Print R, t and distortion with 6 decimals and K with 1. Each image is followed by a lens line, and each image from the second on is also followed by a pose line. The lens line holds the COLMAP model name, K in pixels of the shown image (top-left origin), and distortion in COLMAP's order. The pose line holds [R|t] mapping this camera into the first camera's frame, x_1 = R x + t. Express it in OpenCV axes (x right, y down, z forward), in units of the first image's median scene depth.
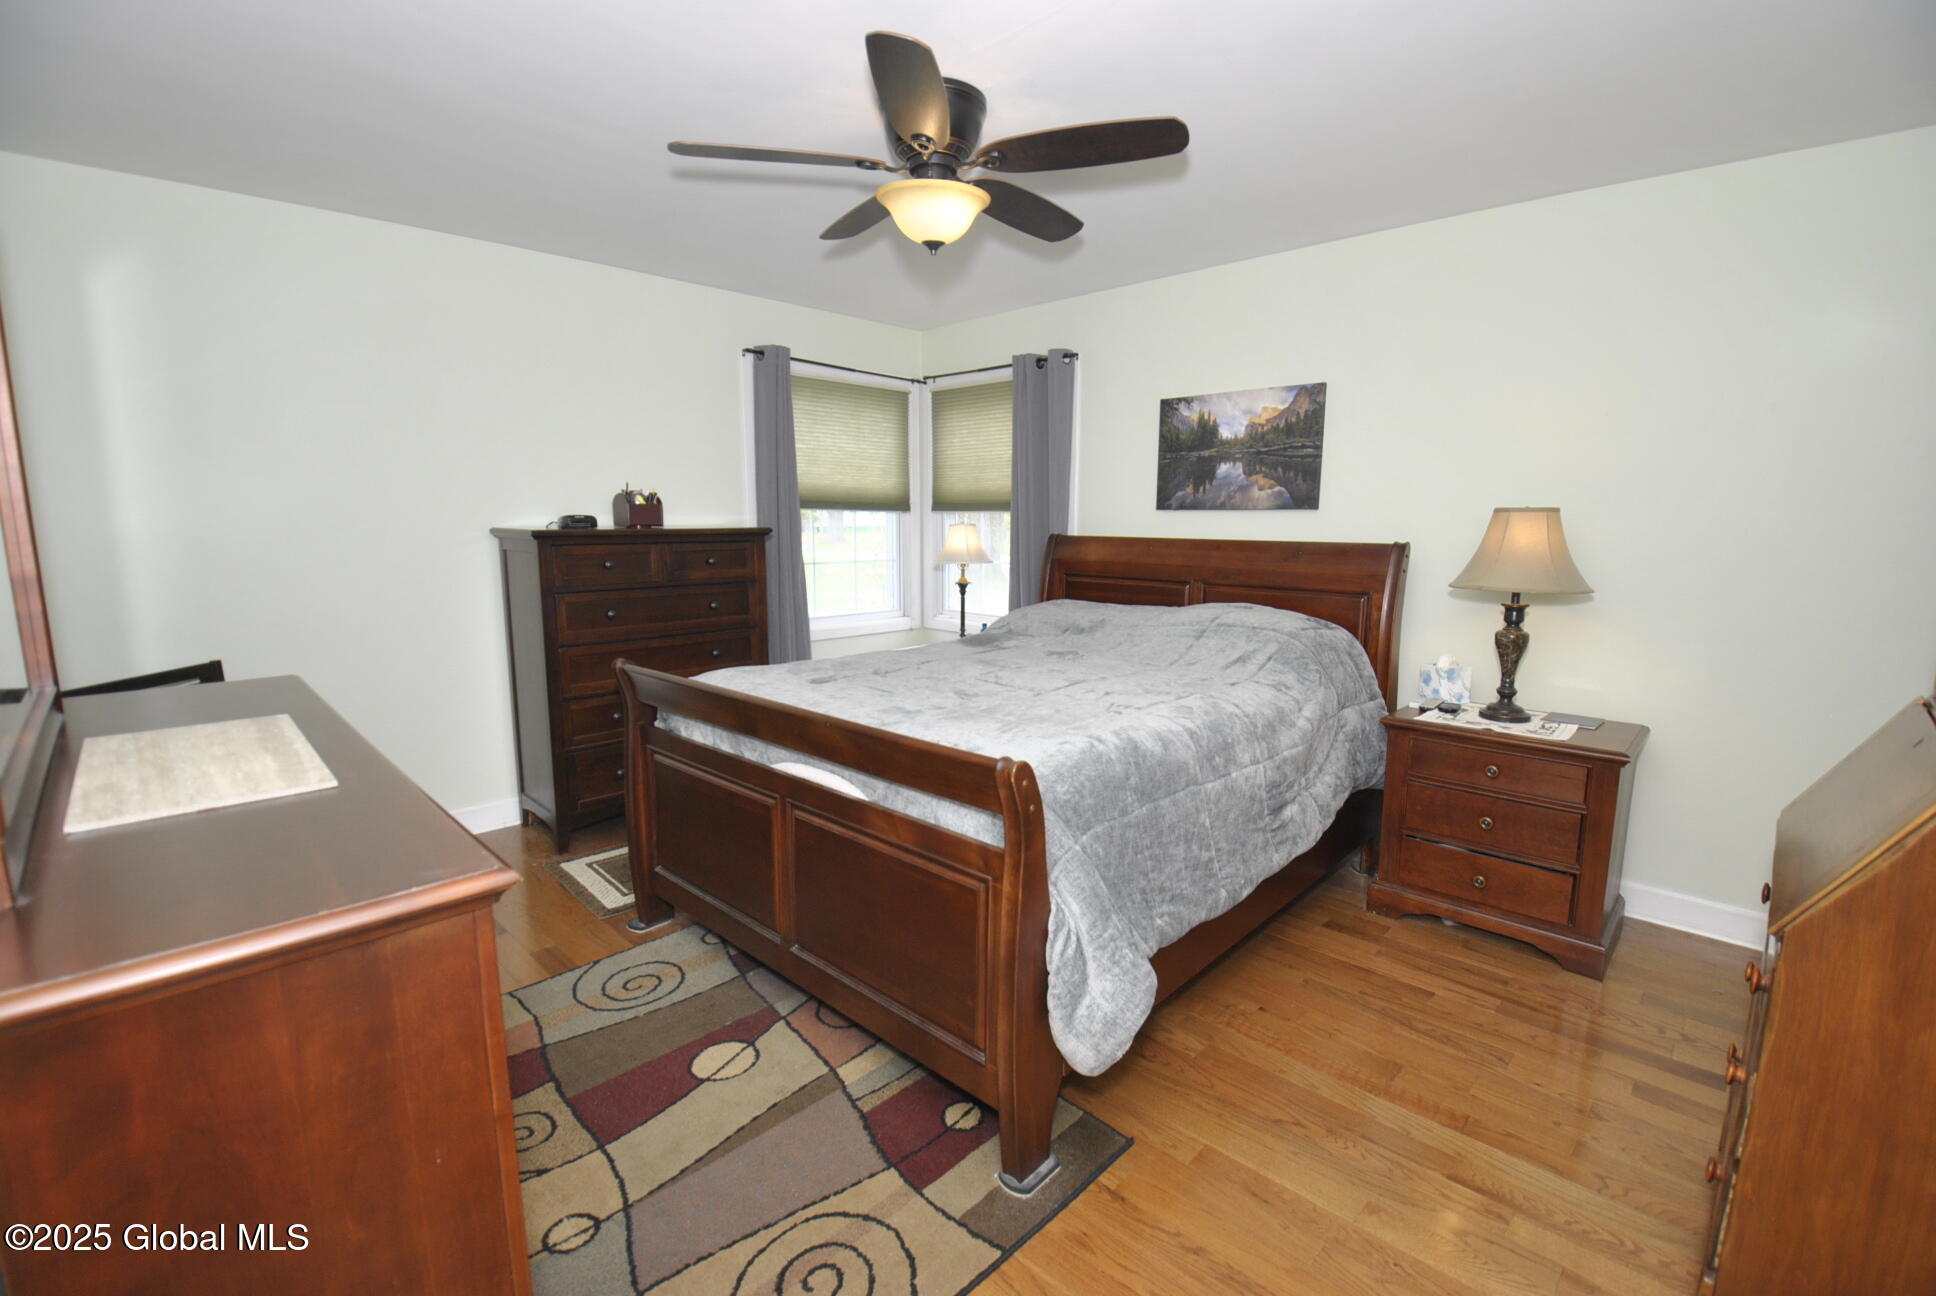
lens RADIAL K [[858.8, 0, 978.9], [0, 858.8, 655.7], [0, 0, 1]] dist [-0.015480, -0.008735]
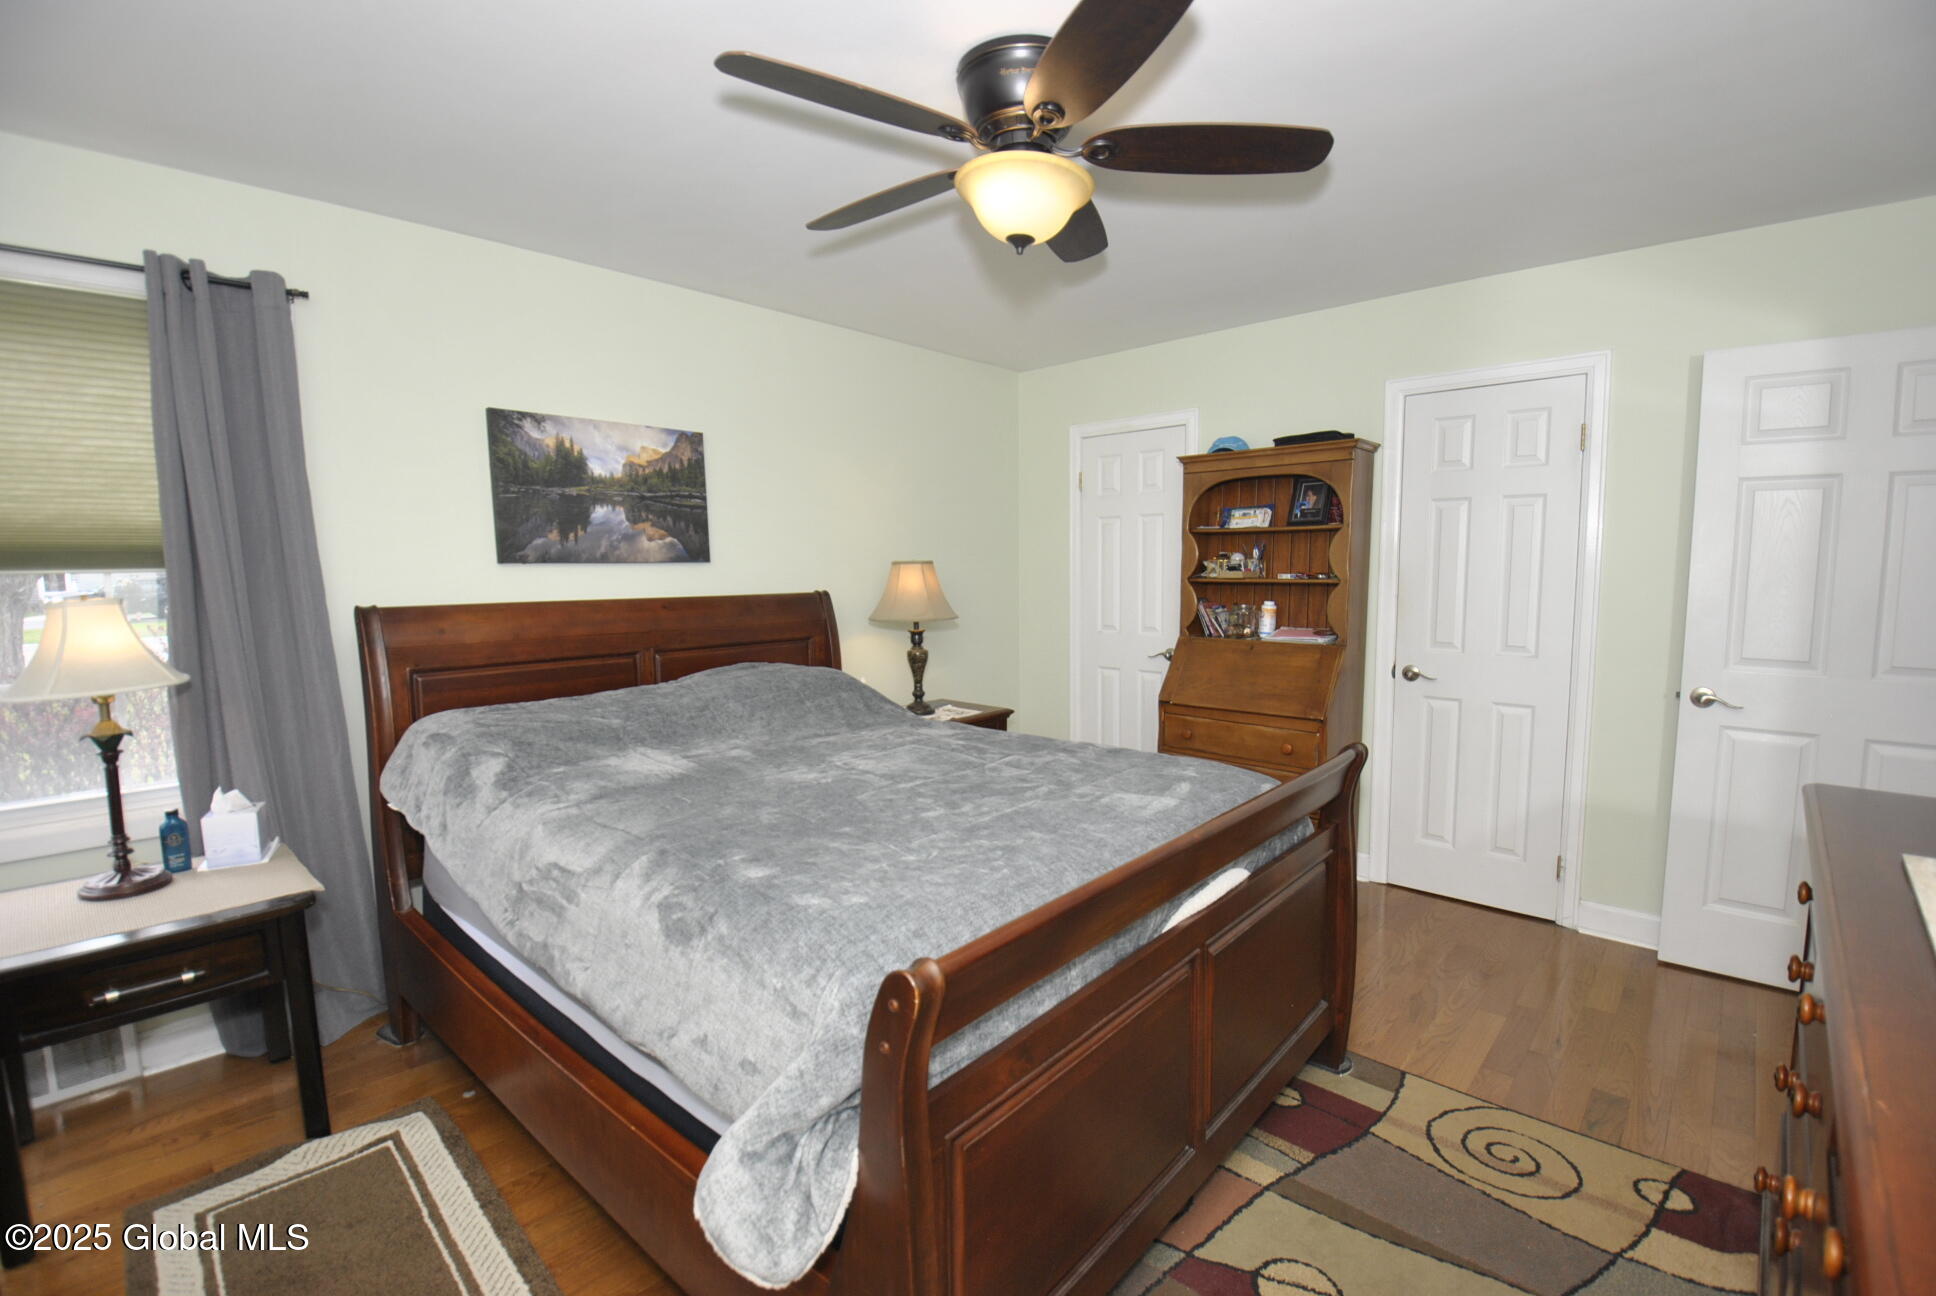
lens RADIAL K [[858.8, 0, 982.4], [0, 858.8, 649.9], [0, 0, 1]] dist [-0.015480, -0.008735]
pose [[-0.038820, -0.104671, 0.993749, -0.565267], [0.163810, 0.980378, 0.109662, -0.123092], [-0.985728, 0.167044, -0.020912, 0.698563]]
